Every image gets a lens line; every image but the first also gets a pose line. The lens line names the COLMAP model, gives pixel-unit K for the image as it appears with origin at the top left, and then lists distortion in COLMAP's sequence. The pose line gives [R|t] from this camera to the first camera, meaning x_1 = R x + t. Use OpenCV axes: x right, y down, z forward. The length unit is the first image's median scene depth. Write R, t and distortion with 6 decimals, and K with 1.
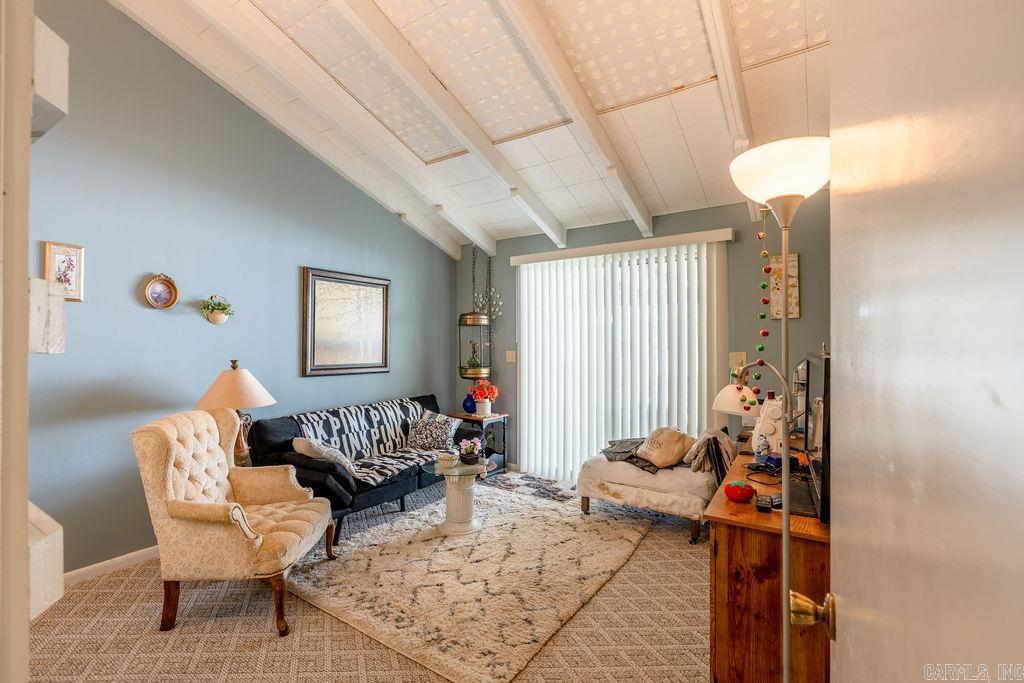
lens RADIAL K [[465.5, 0, 512.0], [0, 465.5, 341.5], [0, 0, 1]] dist [-0.002749, 0.001281]
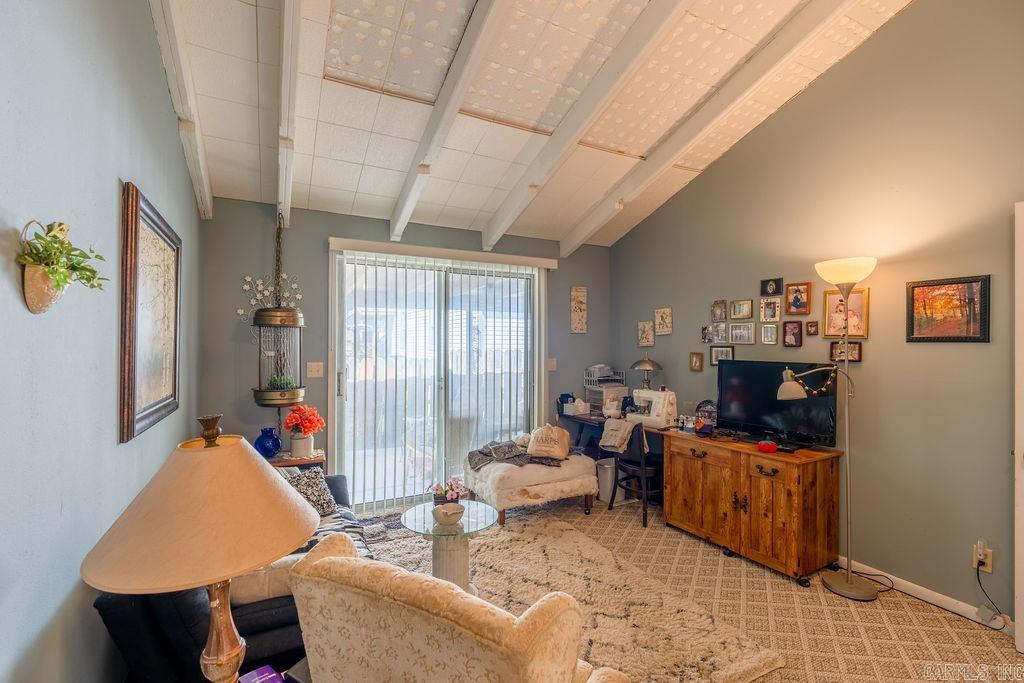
lens RADIAL K [[465.5, 0, 512.0], [0, 465.5, 341.5], [0, 0, 1]] dist [-0.002749, 0.001281]
pose [[0.468390, 0.007066, 0.883494, -0.703969], [-0.006815, 0.999967, -0.004384, -0.016746], [-0.883495, -0.003968, 0.468423, 0.523565]]
